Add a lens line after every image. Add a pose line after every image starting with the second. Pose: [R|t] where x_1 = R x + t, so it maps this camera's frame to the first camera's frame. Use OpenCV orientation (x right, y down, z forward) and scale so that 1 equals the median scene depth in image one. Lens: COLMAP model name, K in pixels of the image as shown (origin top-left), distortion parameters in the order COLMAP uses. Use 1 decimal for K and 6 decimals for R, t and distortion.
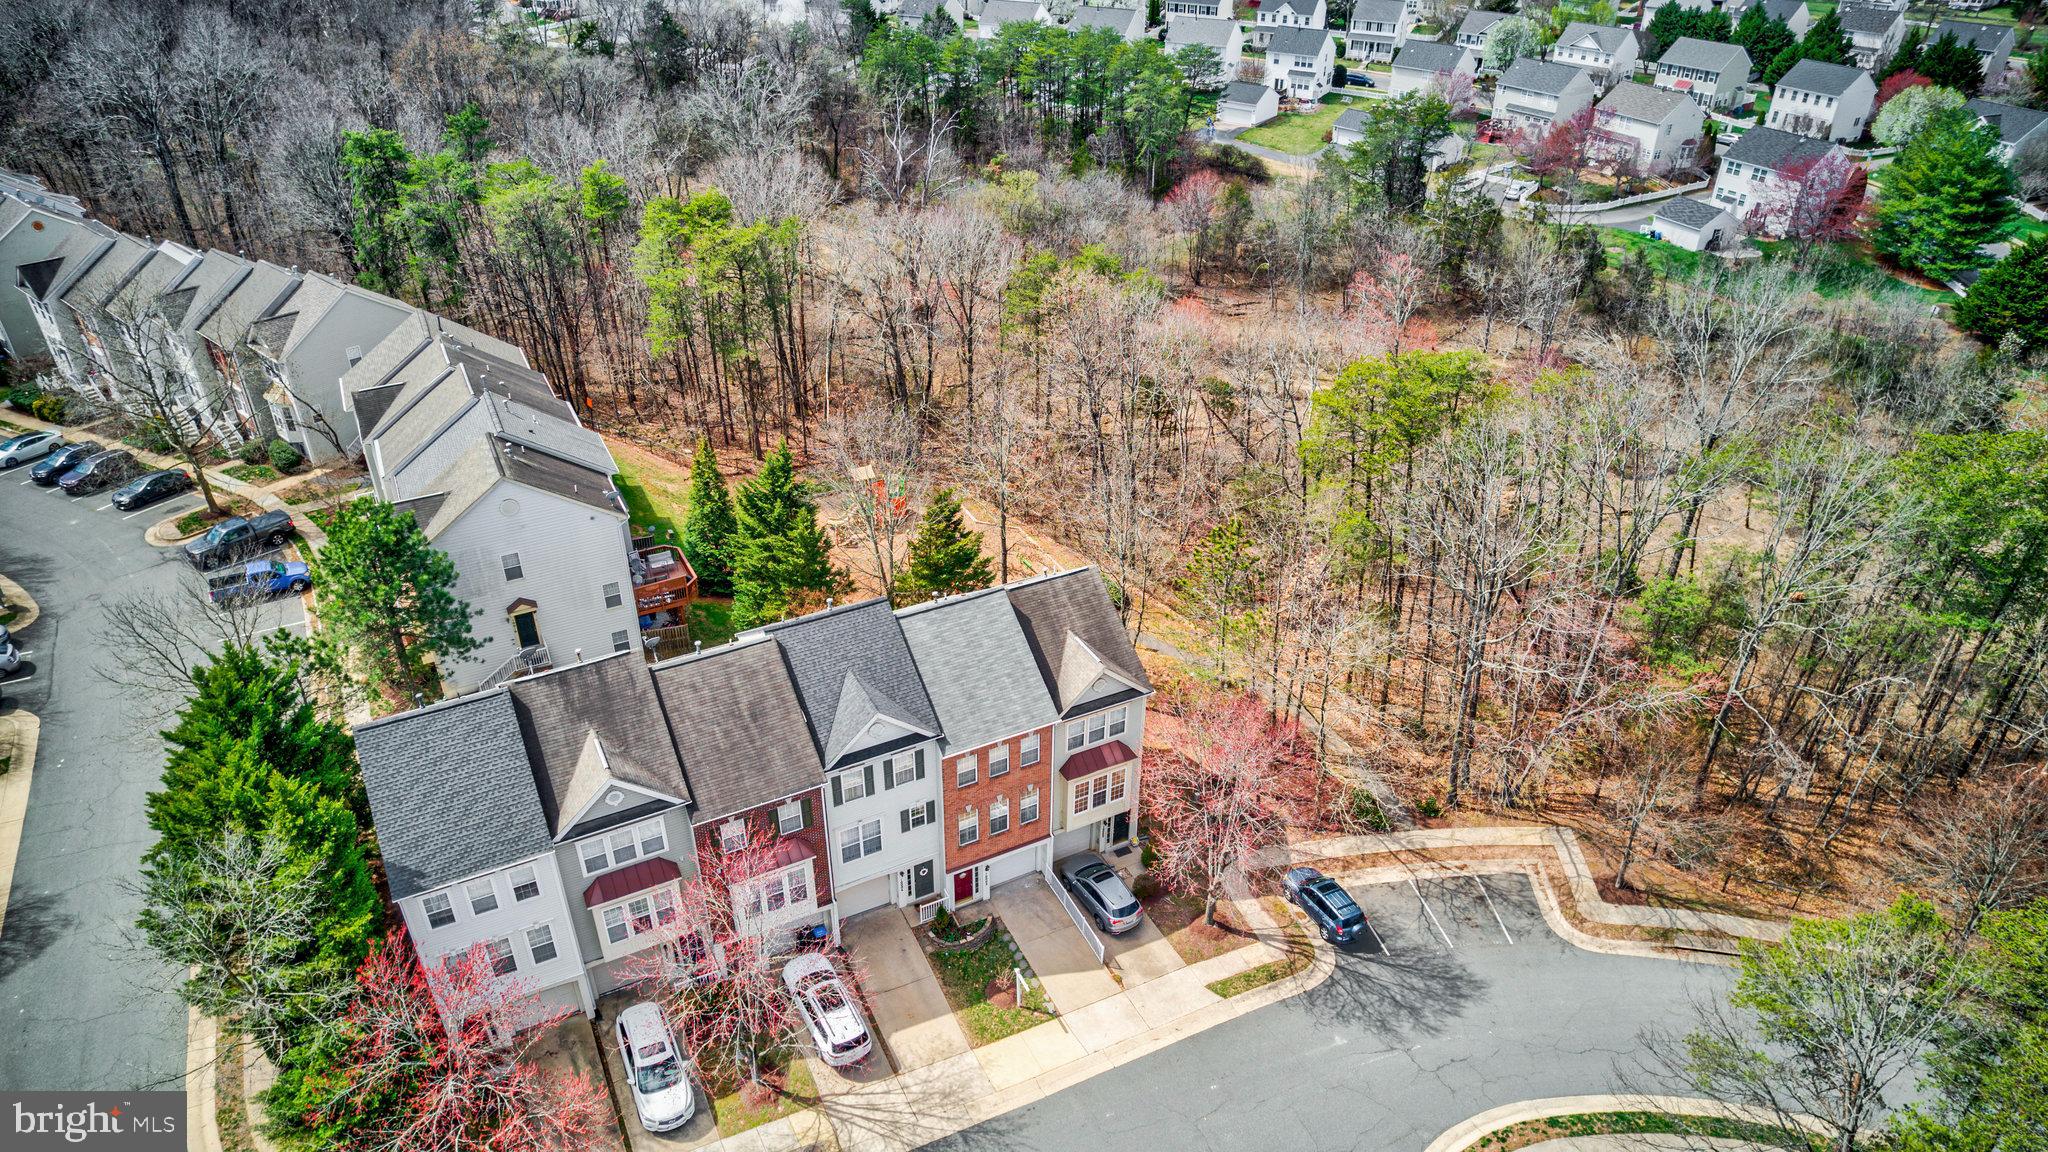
lens RADIAL K [[1300.0, 0, 1022.1], [0, 1300.0, 572.7], [0, 0, 1]] dist [-0.001556, -0.000391]
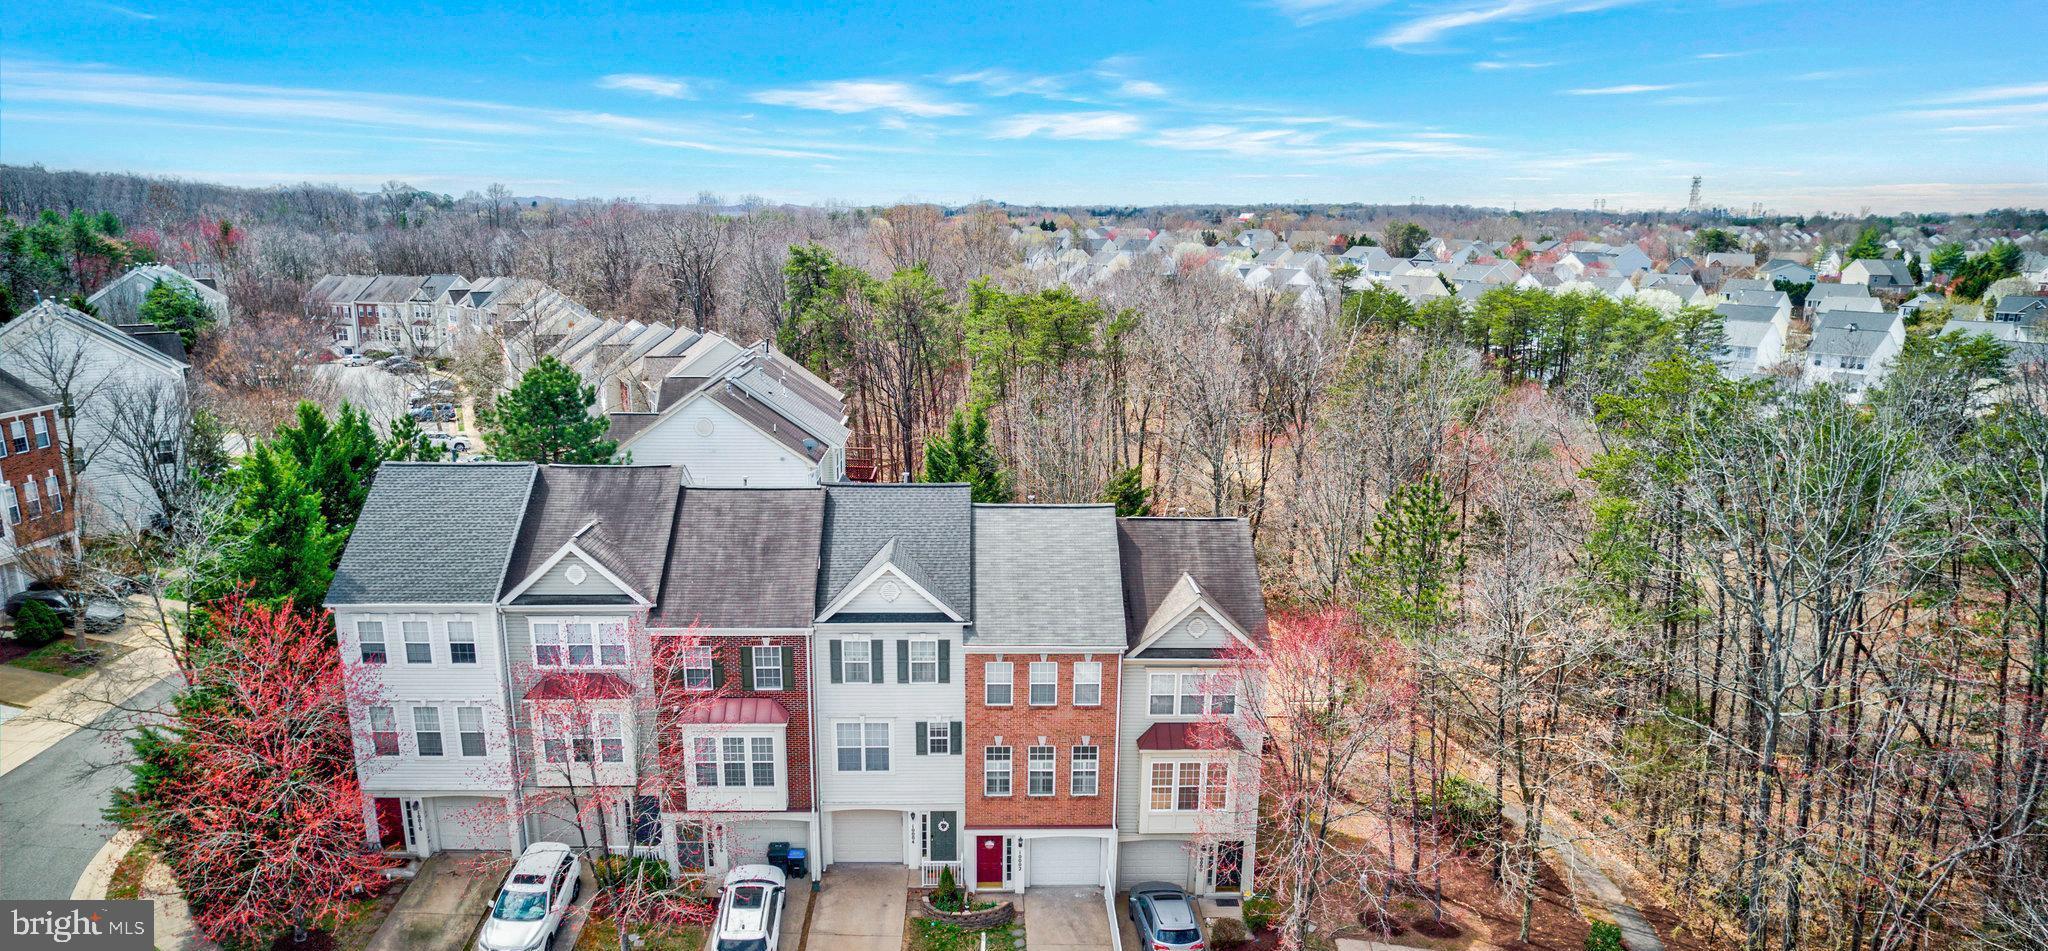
lens RADIAL K [[1315.8, 0, 1030.5], [0, 1315.8, 551.9], [0, 0, 1]] dist [-0.006131, -0.000446]
pose [[0.910468, 0.111853, -0.398167, 0.290935], [-0.227091, 0.939825, -0.255261, 0.280841], [0.345656, 0.322827, 0.881081, 0.267978]]
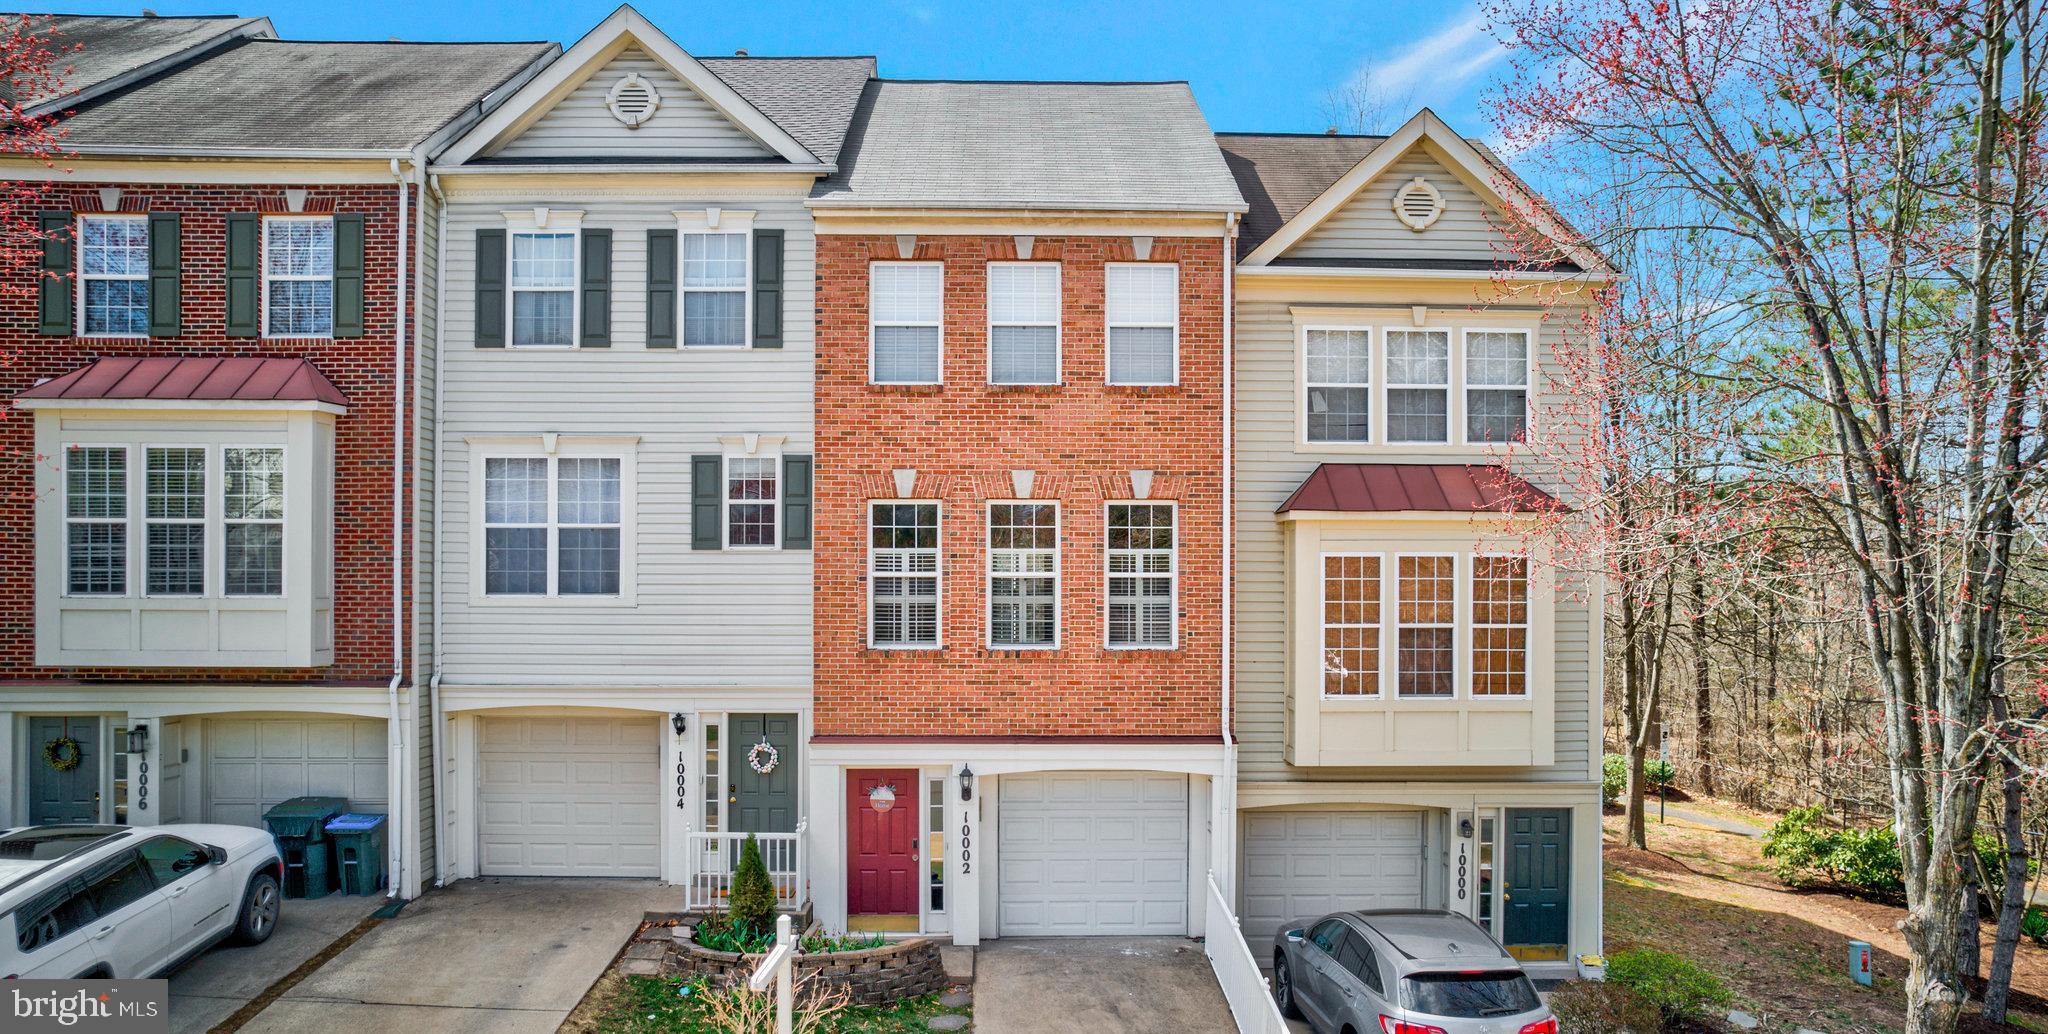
lens RADIAL K [[1364.7, 0, 1023.9], [0, 1364.7, 521.2], [0, 0, 1]] dist [-0.033026, 0.002440]
pose [[0.899940, -0.013066, -0.435819, 0.119734], [-0.229498, 0.835689, -0.498953, 0.344115], [0.370728, 0.549047, 0.749071, 0.804166]]
